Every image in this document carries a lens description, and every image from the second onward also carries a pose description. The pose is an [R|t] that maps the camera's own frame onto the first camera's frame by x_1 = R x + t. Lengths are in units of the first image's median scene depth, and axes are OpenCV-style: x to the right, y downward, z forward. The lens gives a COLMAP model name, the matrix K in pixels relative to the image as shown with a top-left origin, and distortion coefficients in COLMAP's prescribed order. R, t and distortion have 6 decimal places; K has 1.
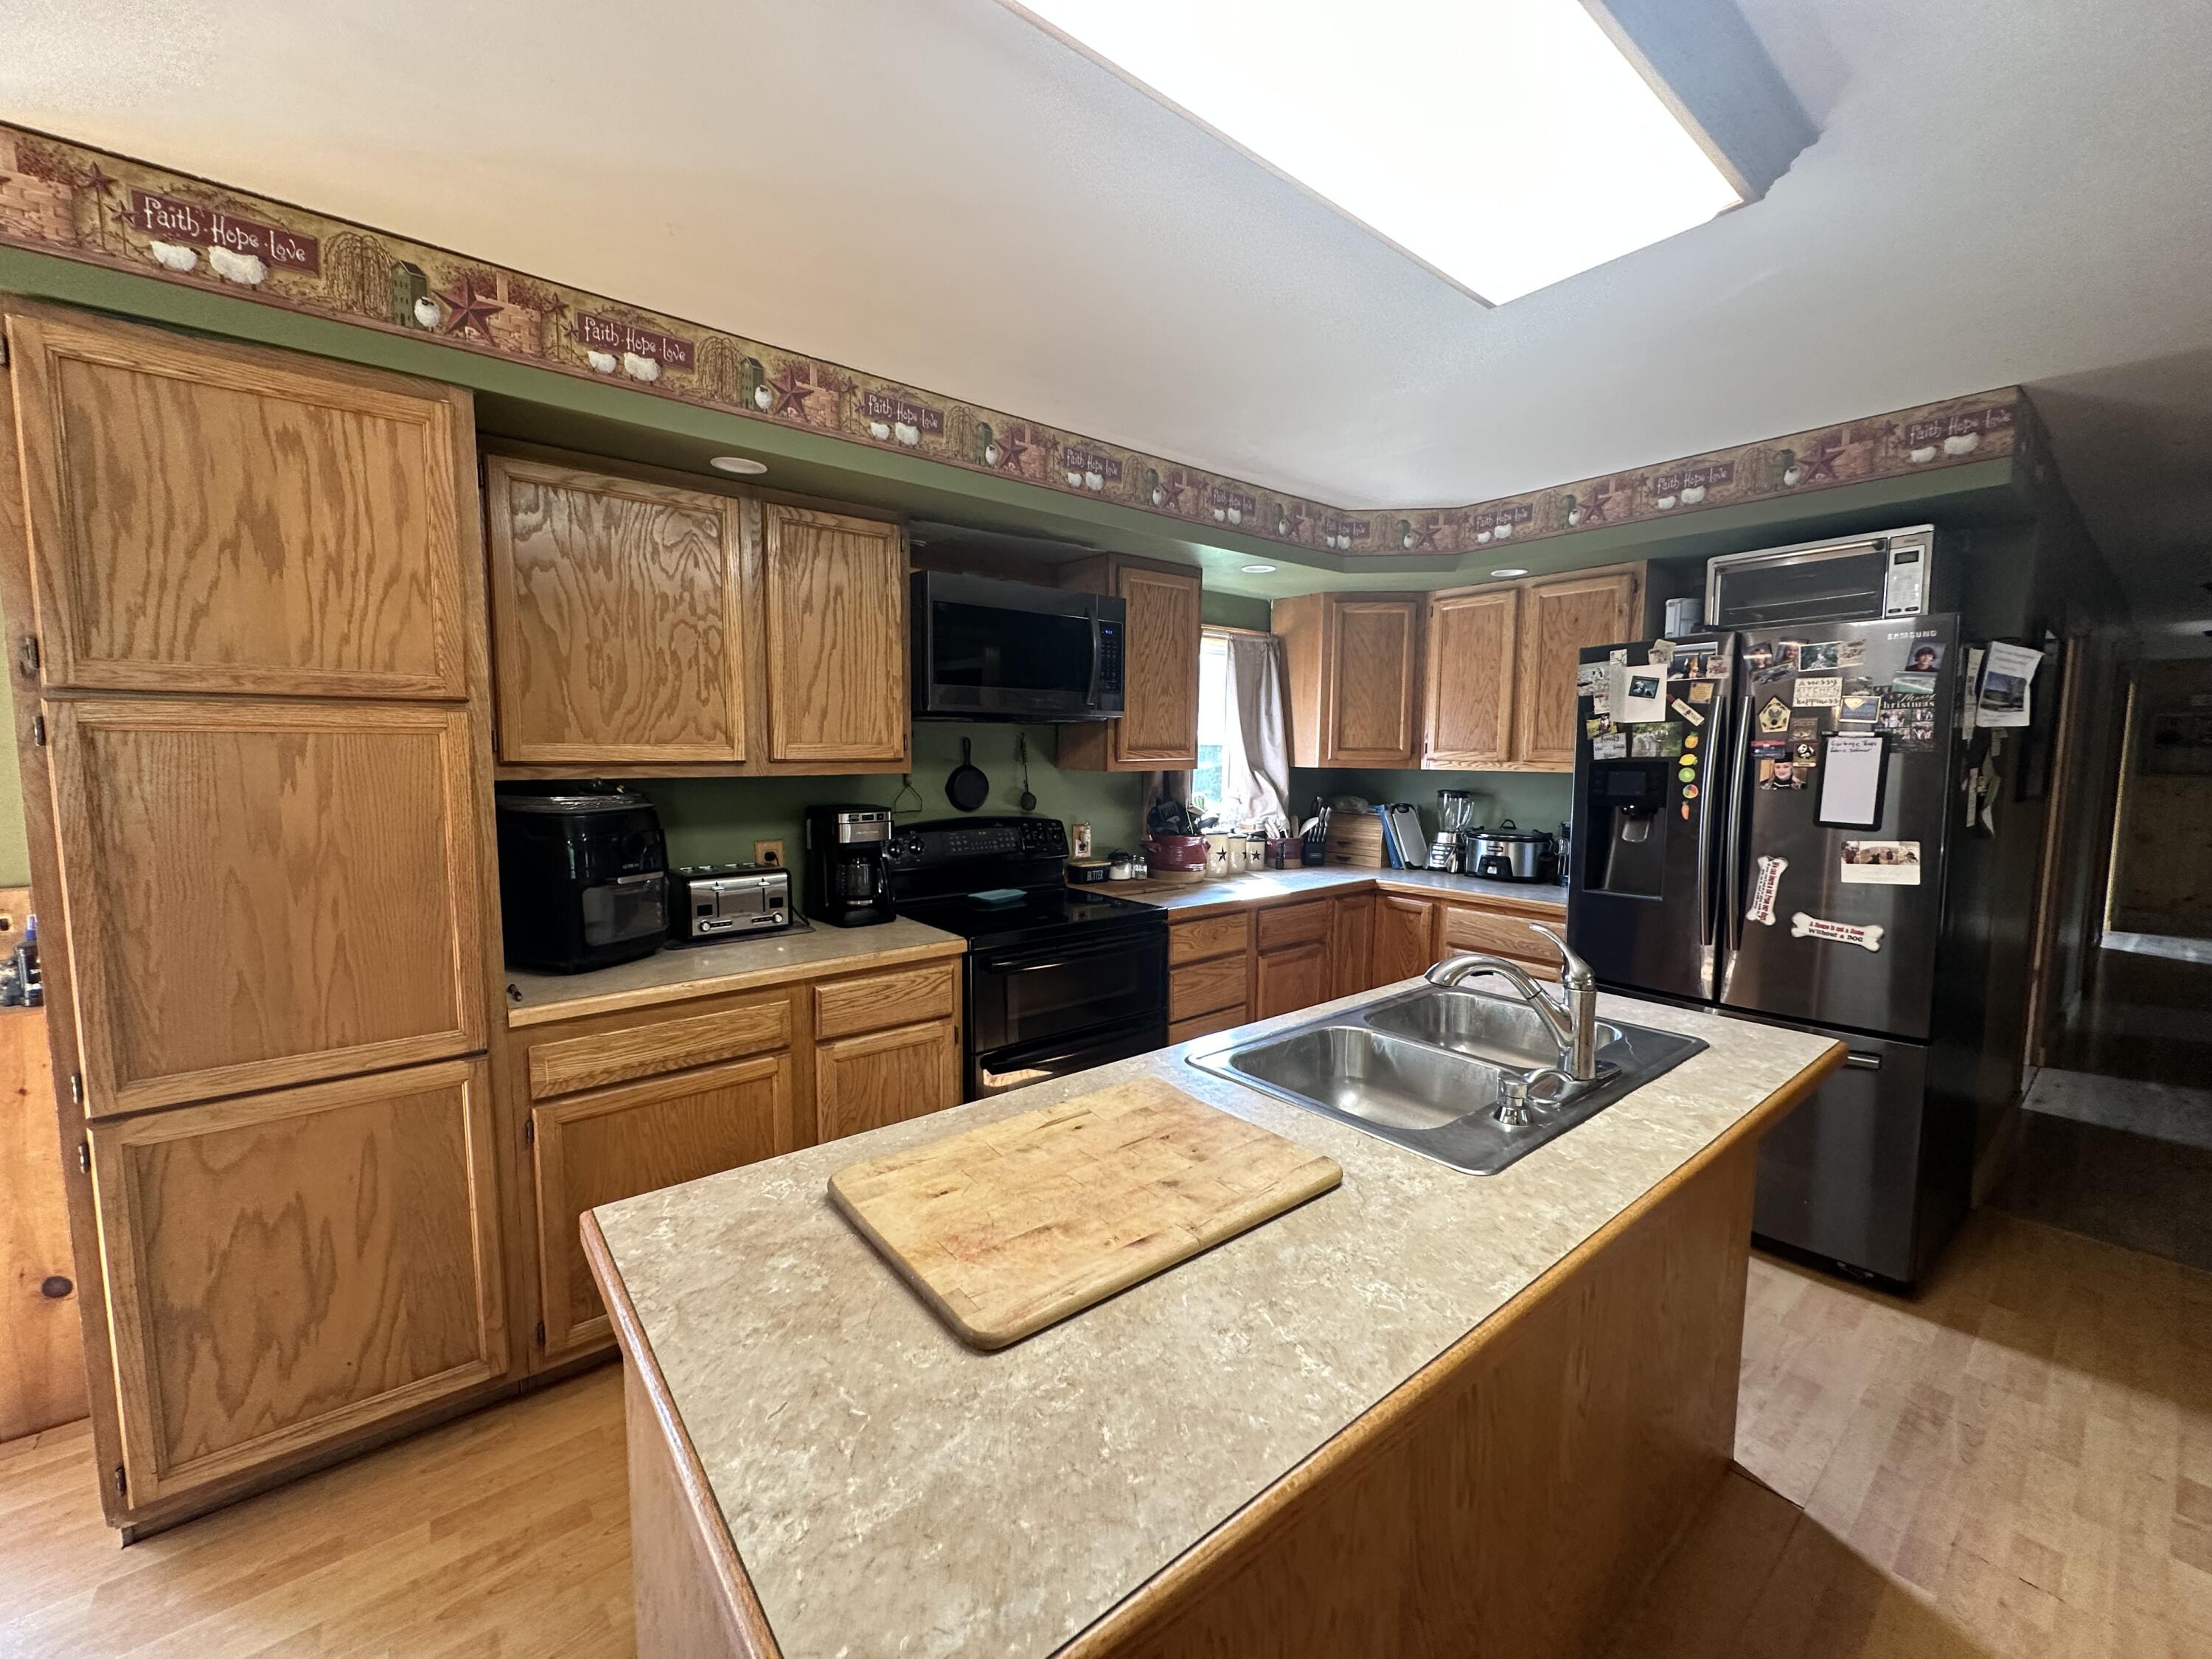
lens RADIAL K [[877.6, 0, 1106.0], [0, 877.6, 829.5], [0, 0, 1]] dist [-0.004635, -0.000527]
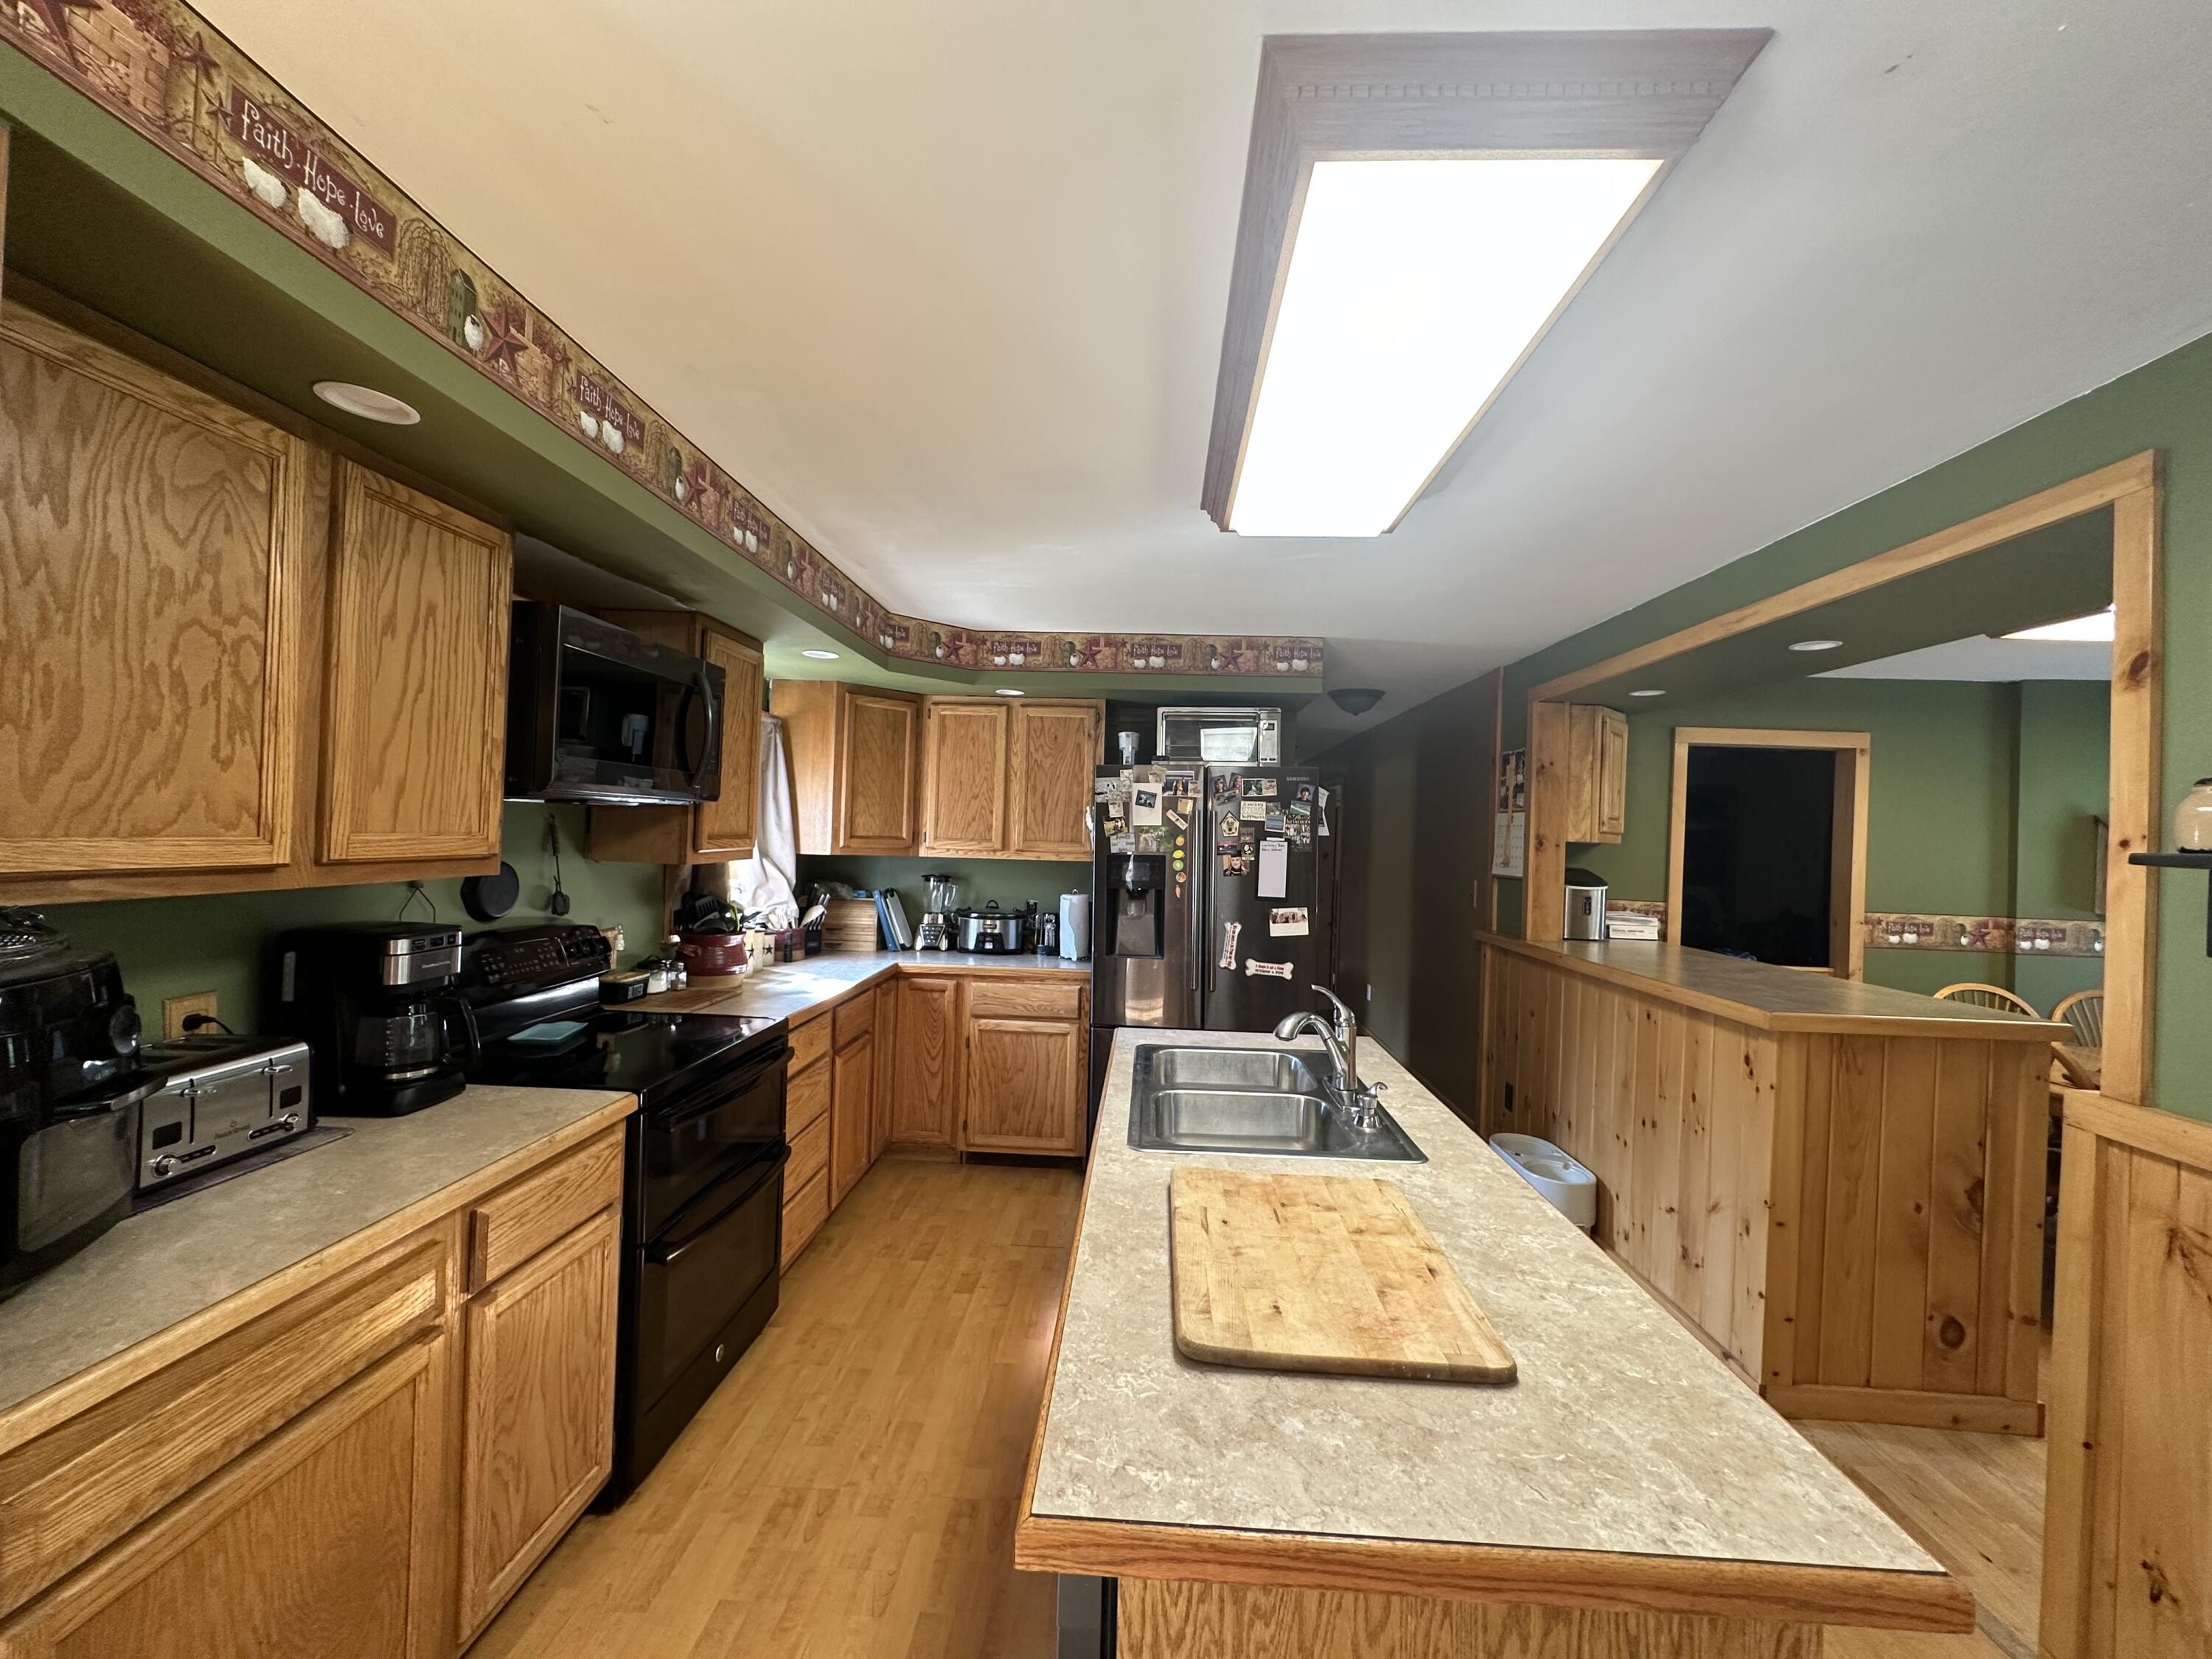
lens RADIAL K [[877.6, 0, 1106.0], [0, 877.6, 829.5], [0, 0, 1]] dist [-0.004635, -0.000527]
pose [[0.667348, 0.018431, 0.744518, -0.468236], [0.042537, 0.997119, -0.062811, -0.039236], [-0.743530, 0.073586, 0.664641, 0.179334]]
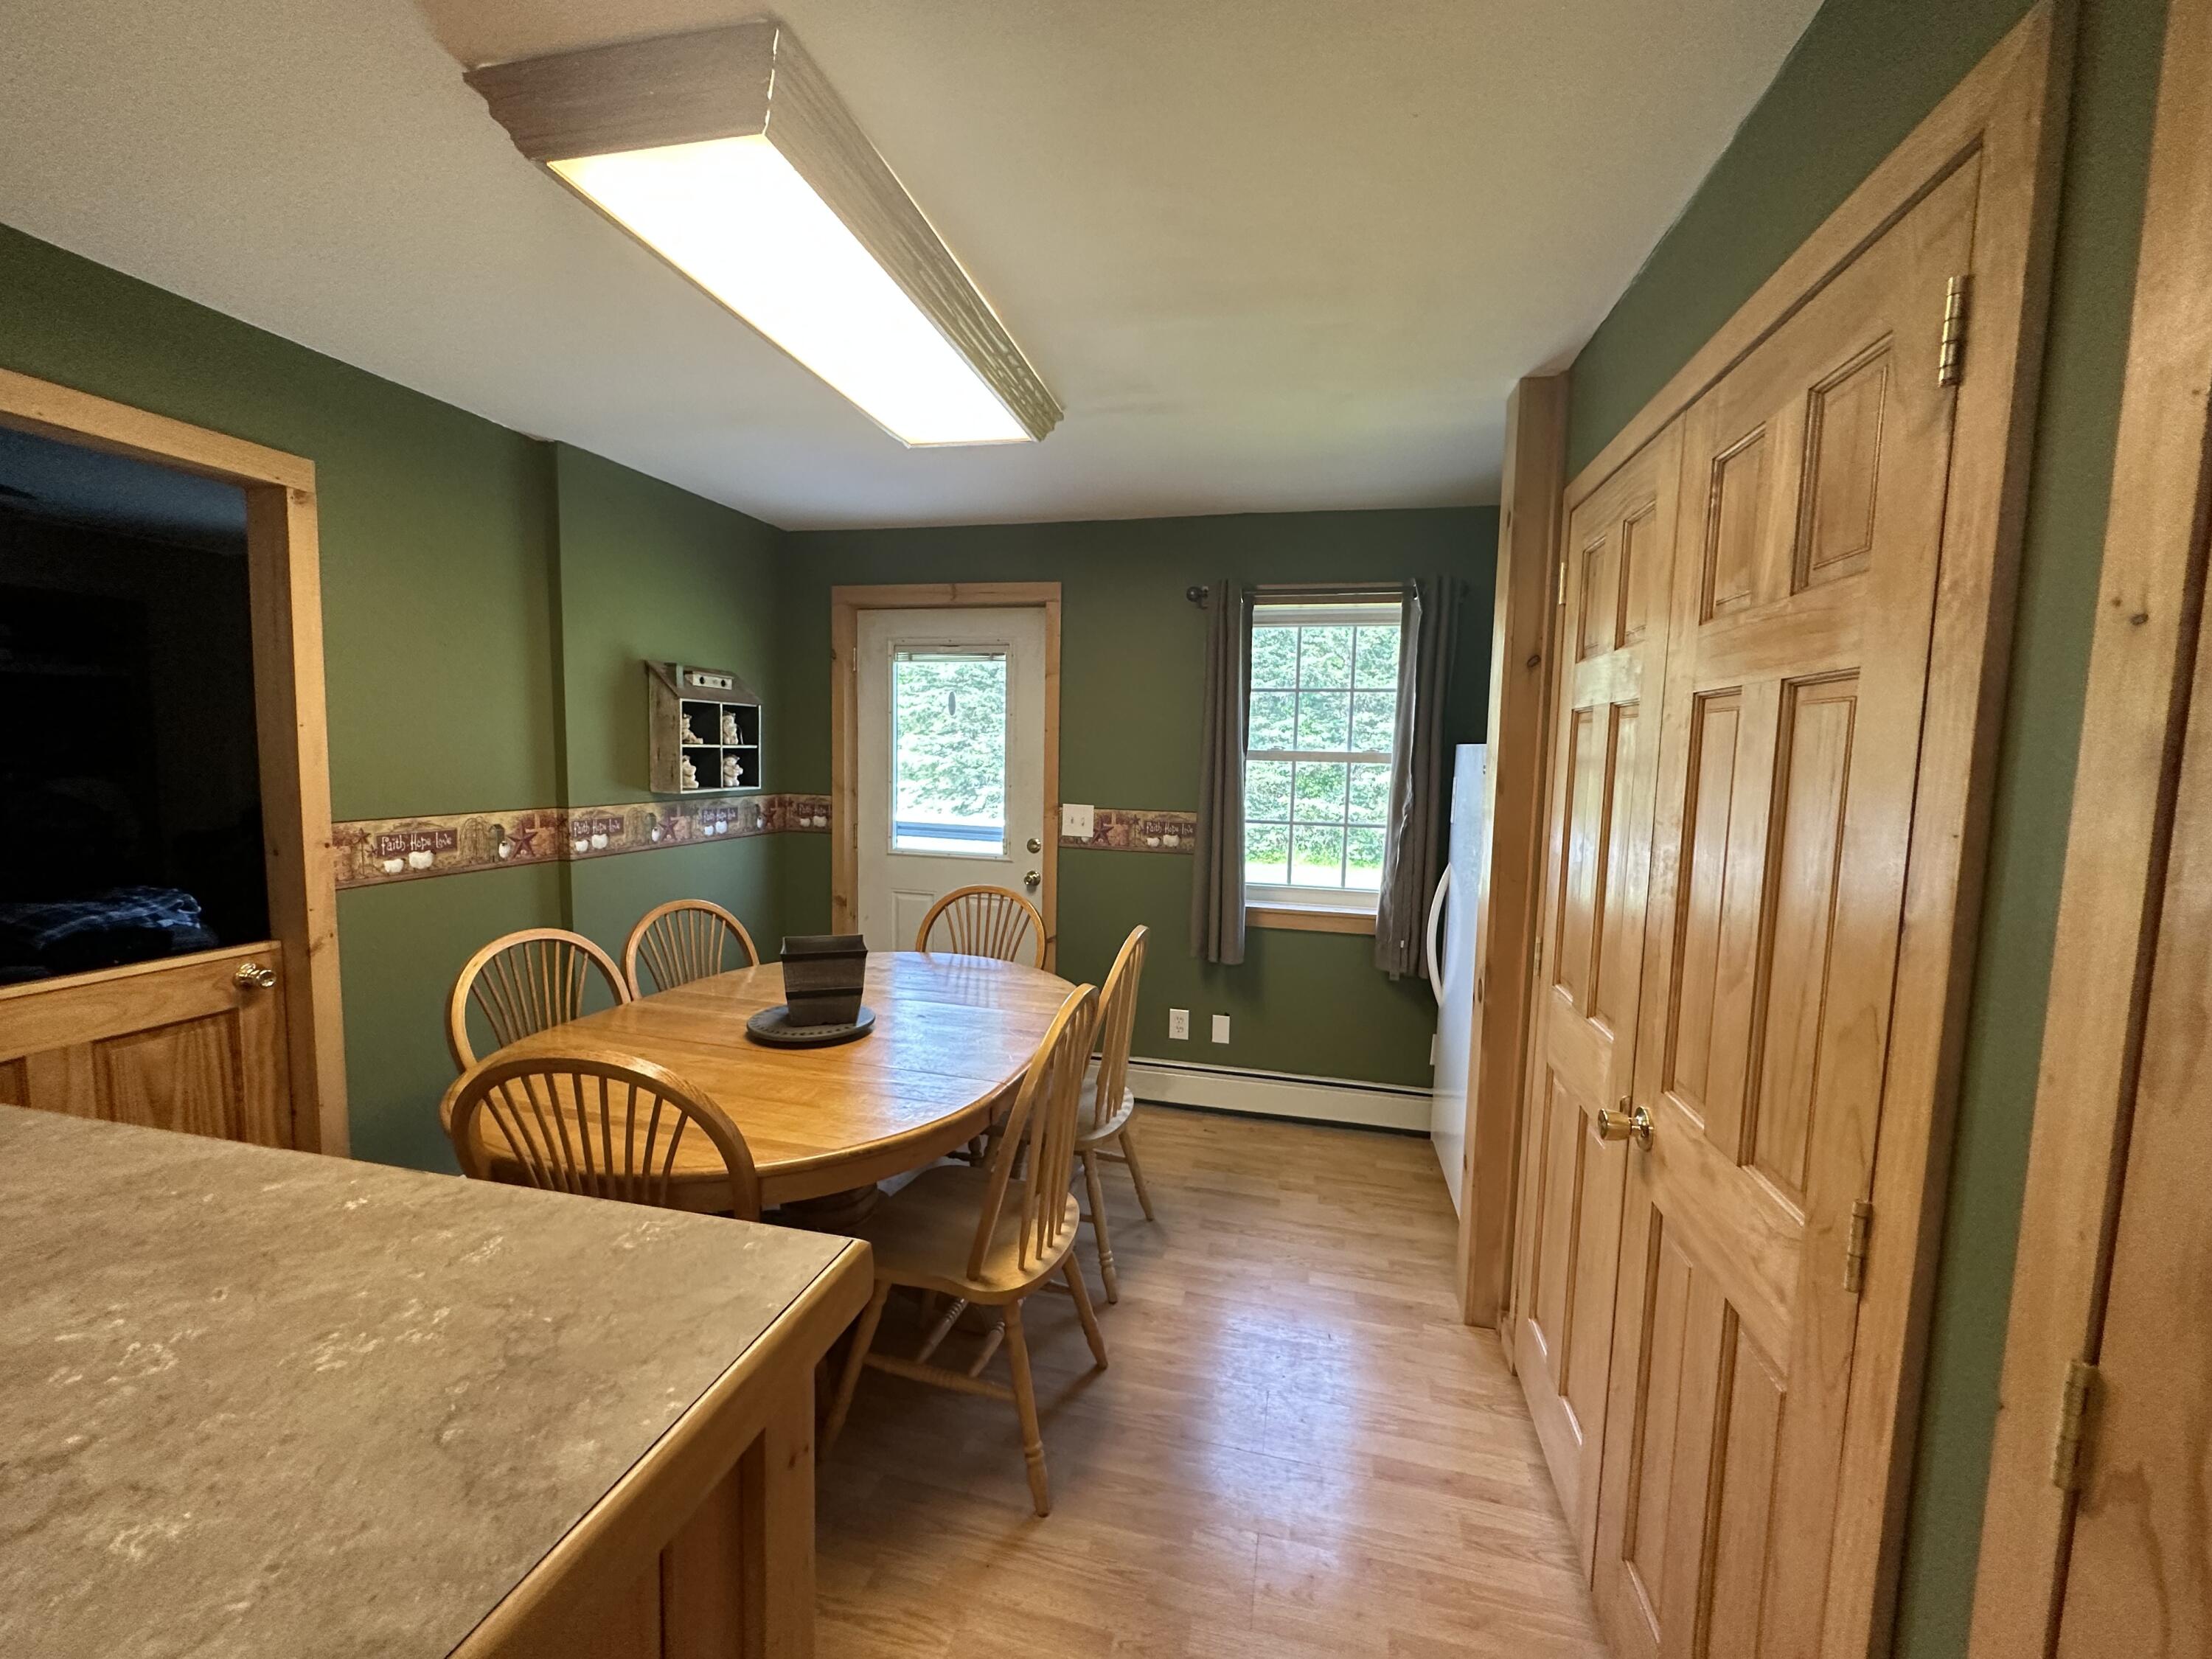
lens RADIAL K [[877.6, 0, 1106.0], [0, 877.6, 829.5], [0, 0, 1]] dist [-0.004635, -0.000527]
pose [[-0.607985, -0.090656, 0.788756, 0.667053], [0.049439, 0.987209, 0.151574, -0.008982], [-0.792408, 0.131150, -0.595726, 0.131456]]
